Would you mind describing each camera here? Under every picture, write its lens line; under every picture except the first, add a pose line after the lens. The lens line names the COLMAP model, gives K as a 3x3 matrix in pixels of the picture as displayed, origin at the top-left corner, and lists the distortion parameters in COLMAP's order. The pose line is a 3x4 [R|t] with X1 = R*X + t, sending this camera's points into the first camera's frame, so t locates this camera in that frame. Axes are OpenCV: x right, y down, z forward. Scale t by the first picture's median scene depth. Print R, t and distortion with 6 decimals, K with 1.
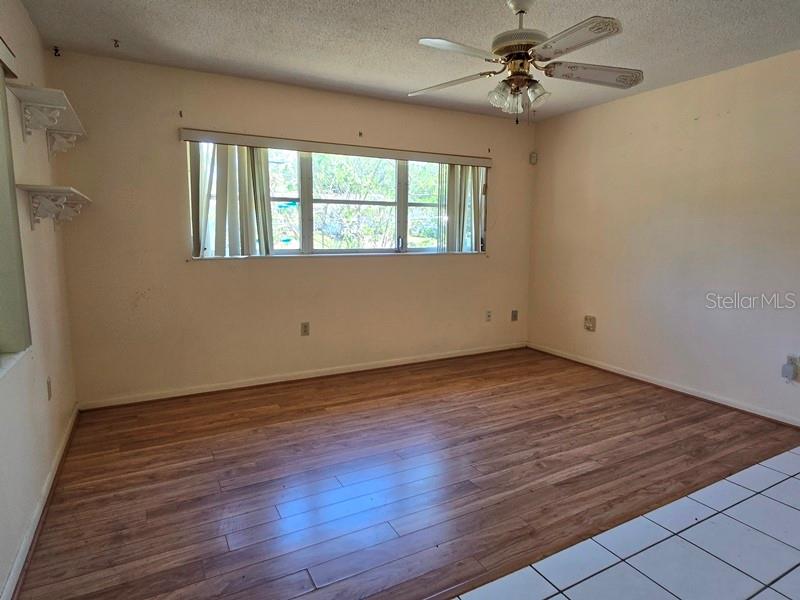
lens RADIAL K [[474.2, 0, 402.0], [0, 474.2, 289.8], [0, 0, 1]] dist [-0.006416, 0.004649]
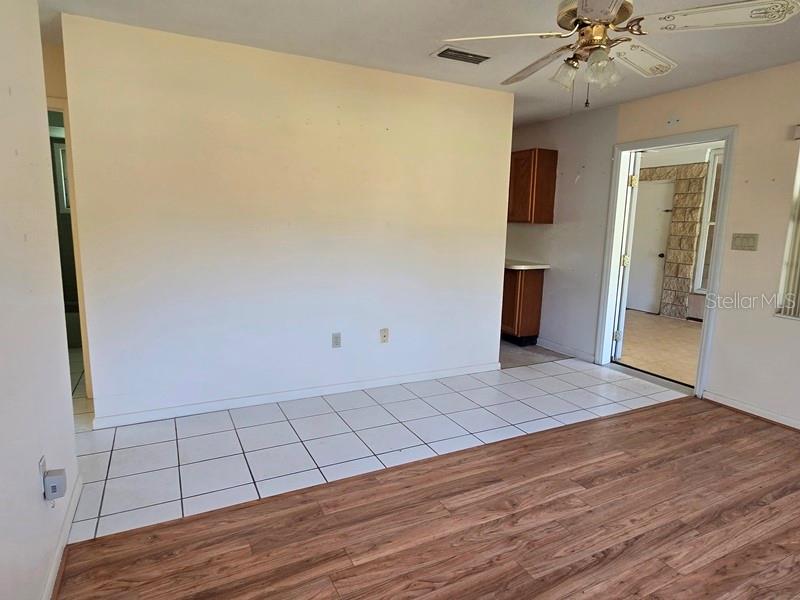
lens RADIAL K [[474.2, 0, 402.0], [0, 474.2, 289.8], [0, 0, 1]] dist [-0.006416, 0.004649]
pose [[-0.999332, -0.031482, 0.018532, 0.390491], [-0.025561, 0.965000, 0.261003, -0.188590], [-0.026101, 0.260355, -0.965160, 1.388117]]
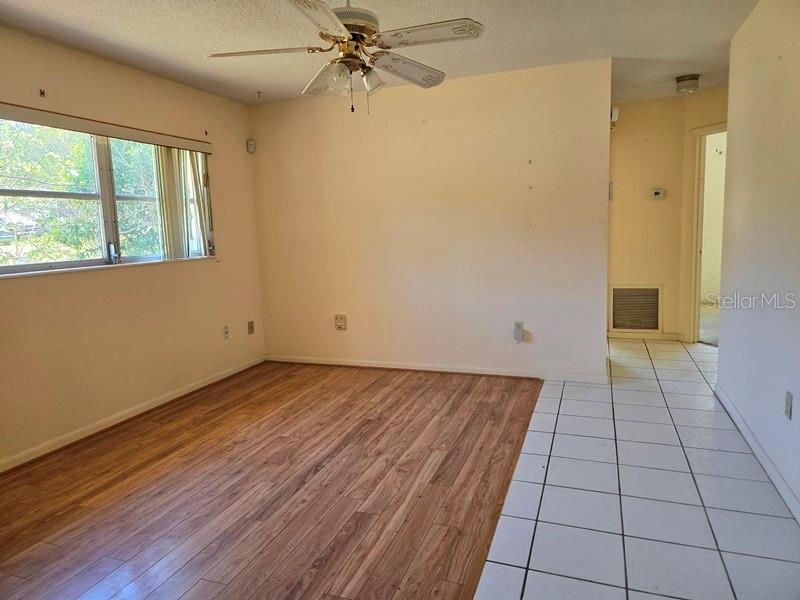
lens RADIAL K [[536.1, 0, 396.9], [0, 536.1, 288.8], [0, 0, 1]] dist [0.069223, -0.064446]
pose [[0.752965, -0.105377, 0.649569, -0.306590], [0.113965, 0.993062, 0.028995, -0.021702], [-0.648117, 0.052196, 0.759750, 0.124078]]
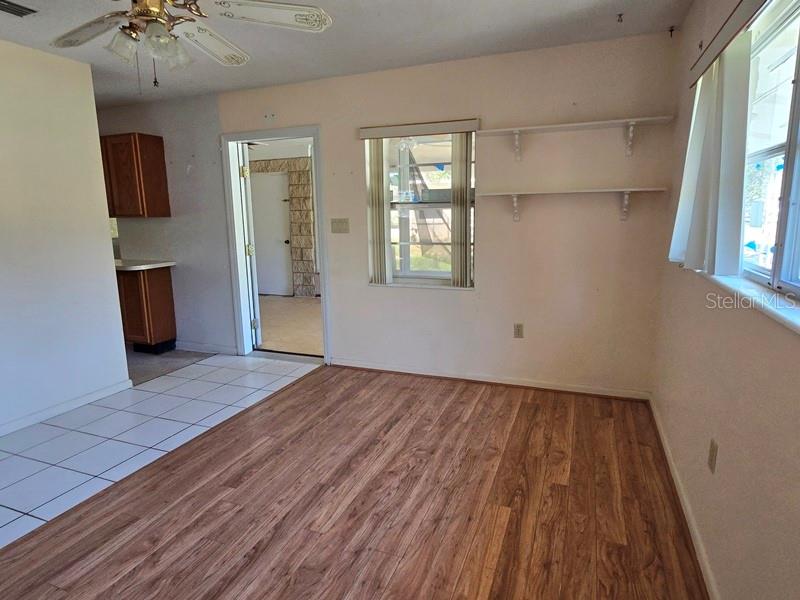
lens RADIAL K [[474.2, 0, 402.0], [0, 474.2, 289.8], [0, 0, 1]] dist [-0.006416, 0.004649]
pose [[-0.765433, 0.109915, -0.634059, 0.335459], [-0.064401, 0.967275, 0.245422, -0.188593], [0.640285, 0.228688, -0.733305, 1.369747]]
